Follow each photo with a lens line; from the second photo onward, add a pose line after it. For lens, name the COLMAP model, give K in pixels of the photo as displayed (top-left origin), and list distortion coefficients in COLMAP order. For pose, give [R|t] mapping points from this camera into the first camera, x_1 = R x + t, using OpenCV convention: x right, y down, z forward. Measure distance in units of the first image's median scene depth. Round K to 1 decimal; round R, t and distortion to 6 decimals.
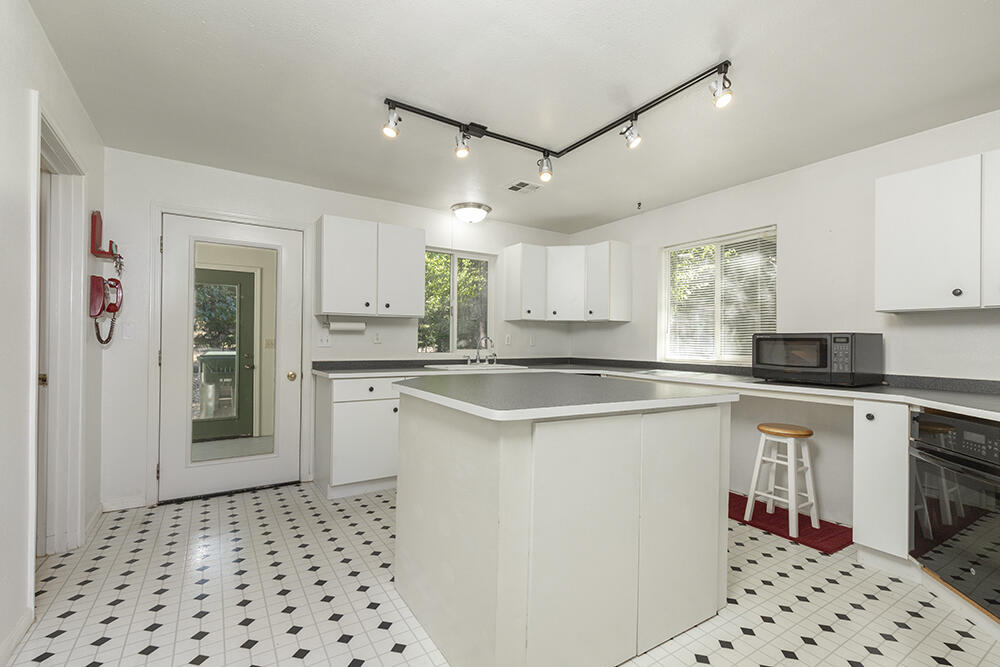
lens RADIAL K [[451.0, 0, 496.6], [0, 451.0, 332.8], [0, 0, 1]] dist [0.018936, -0.003050]
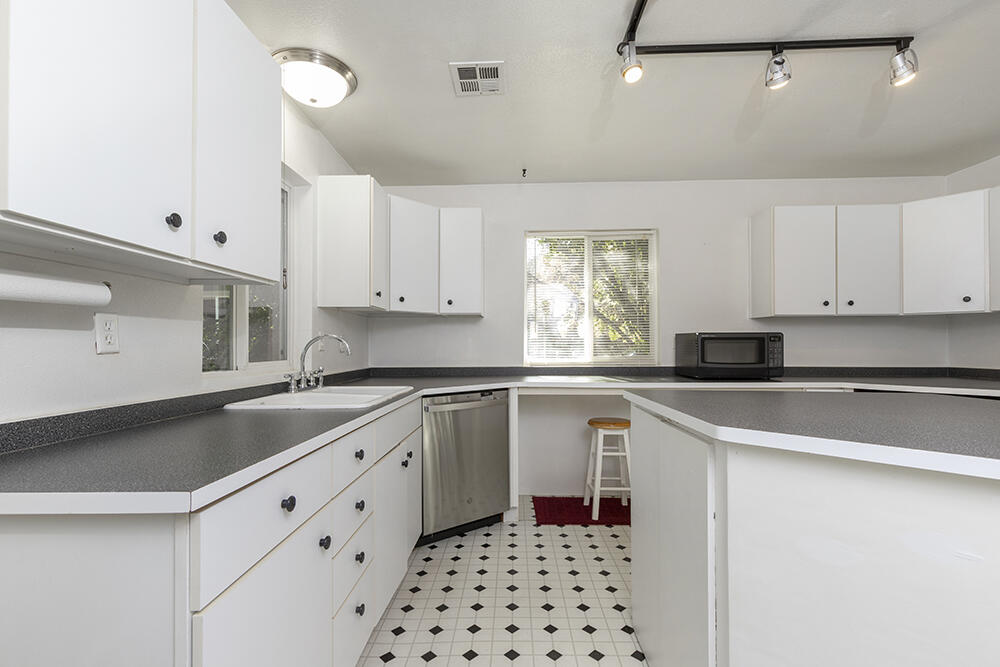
lens RADIAL K [[451.0, 0, 501.2], [0, 451.0, 341.5], [0, 0, 1]] dist [0.018936, -0.003050]
pose [[0.543486, -0.011204, 0.839344, -0.513352], [-0.004684, 0.999855, 0.016379, 0.006148], [-0.839405, -0.012834, 0.543354, 0.827253]]
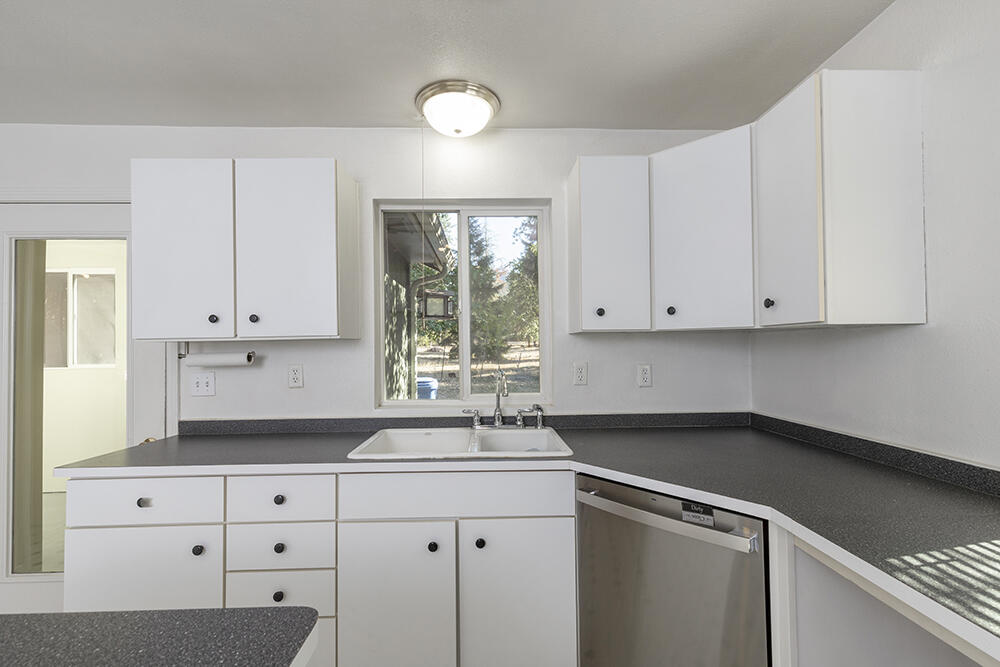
lens RADIAL K [[451.0, 0, 501.1], [0, 451.0, 338.4], [0, 0, 1]] dist [0.018936, -0.003050]
pose [[0.850810, -0.029417, -0.524649, 0.326998], [0.029891, 0.999525, -0.007569, -0.032536], [0.524622, -0.009243, 0.851285, 0.888589]]
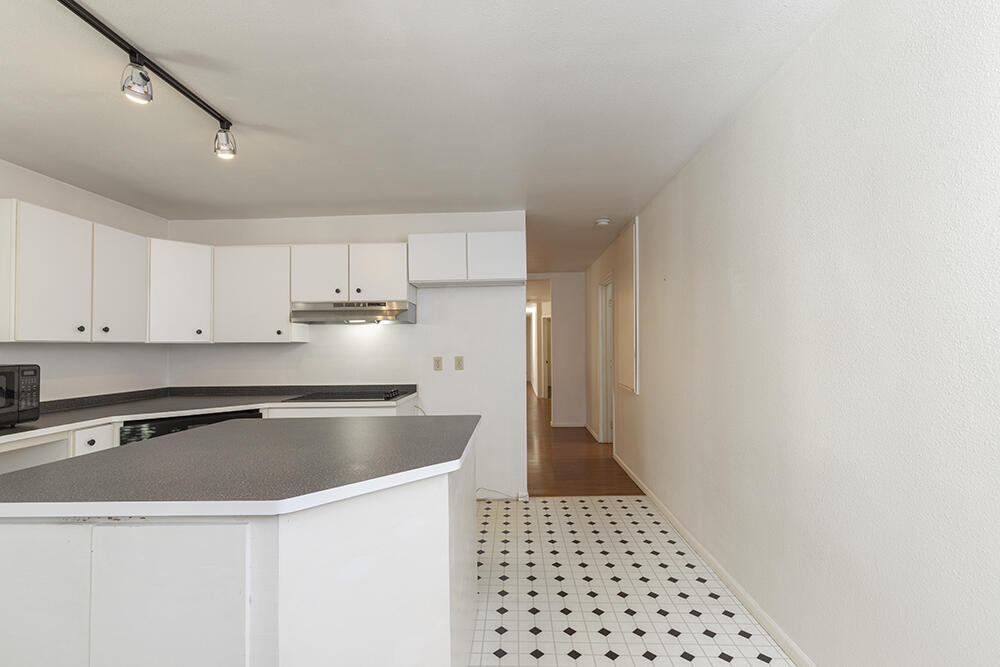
lens RADIAL K [[451.0, 0, 498.3], [0, 451.0, 340.1], [0, 0, 1]] dist [0.018936, -0.003050]
pose [[-0.831041, -0.001342, 0.556209, -0.455305], [-0.016115, 0.999635, -0.021666, -0.038177], [-0.555977, -0.026969, -0.830760, 1.072113]]
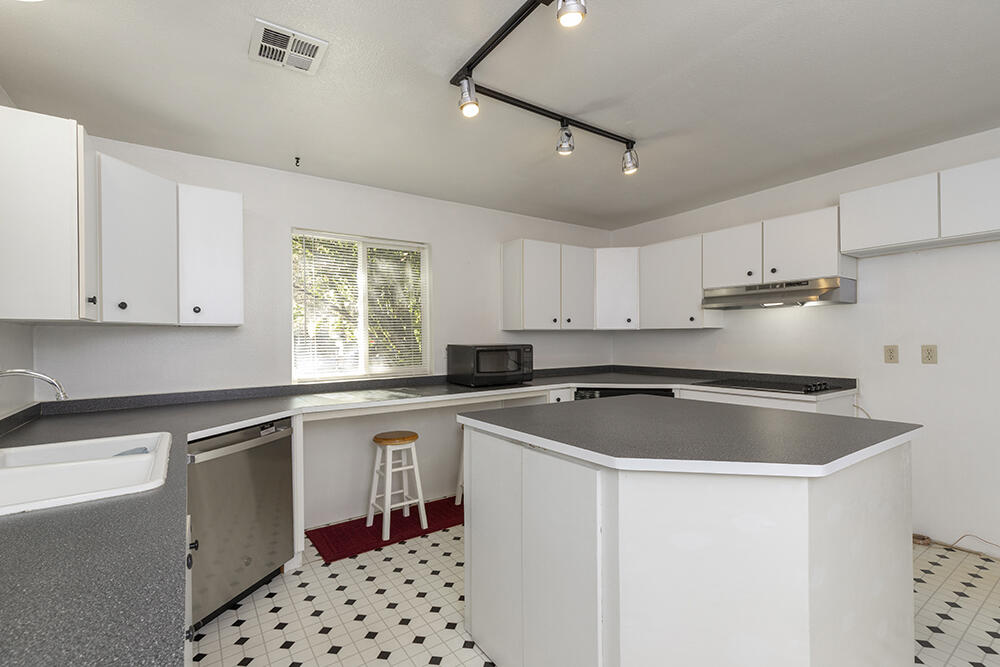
lens RADIAL K [[451.0, 0, 499.6], [0, 451.0, 341.2], [0, 0, 1]] dist [0.018936, -0.003050]
pose [[-0.058851, -0.027324, 0.997893, -0.539430], [-0.011932, 0.999573, 0.026667, -0.040366], [-0.998195, -0.010338, -0.059152, 1.010456]]
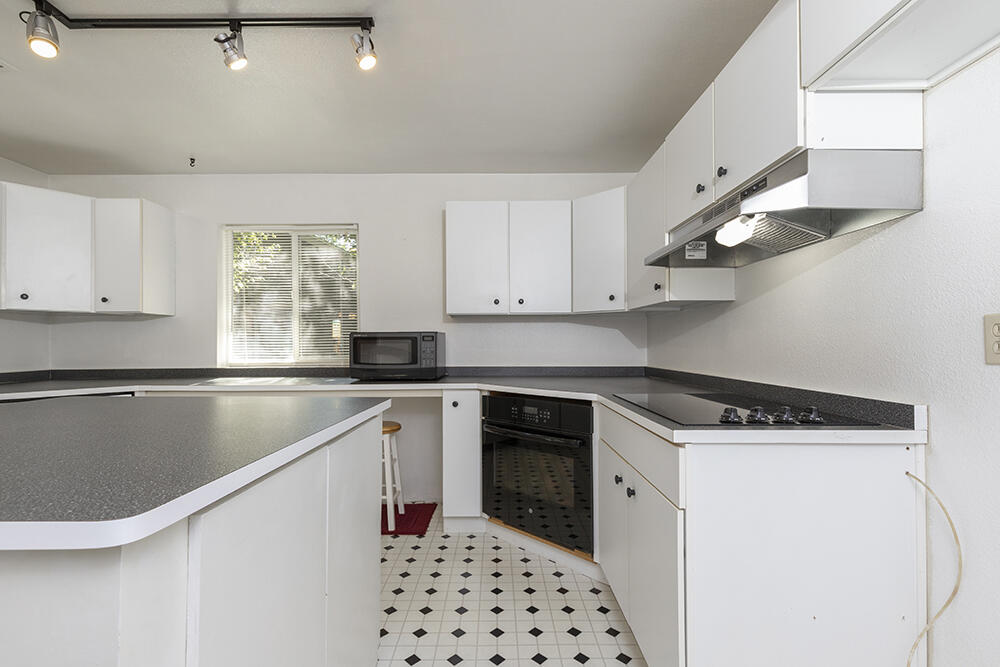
lens RADIAL K [[451.0, 0, 496.5], [0, 451.0, 337.6], [0, 0, 1]] dist [0.018936, -0.003050]
pose [[0.537934, -0.002855, 0.842982, -0.072449], [-0.004180, 0.999973, 0.006055, 0.005792], [-0.842976, -0.006781, 0.537908, 0.229572]]
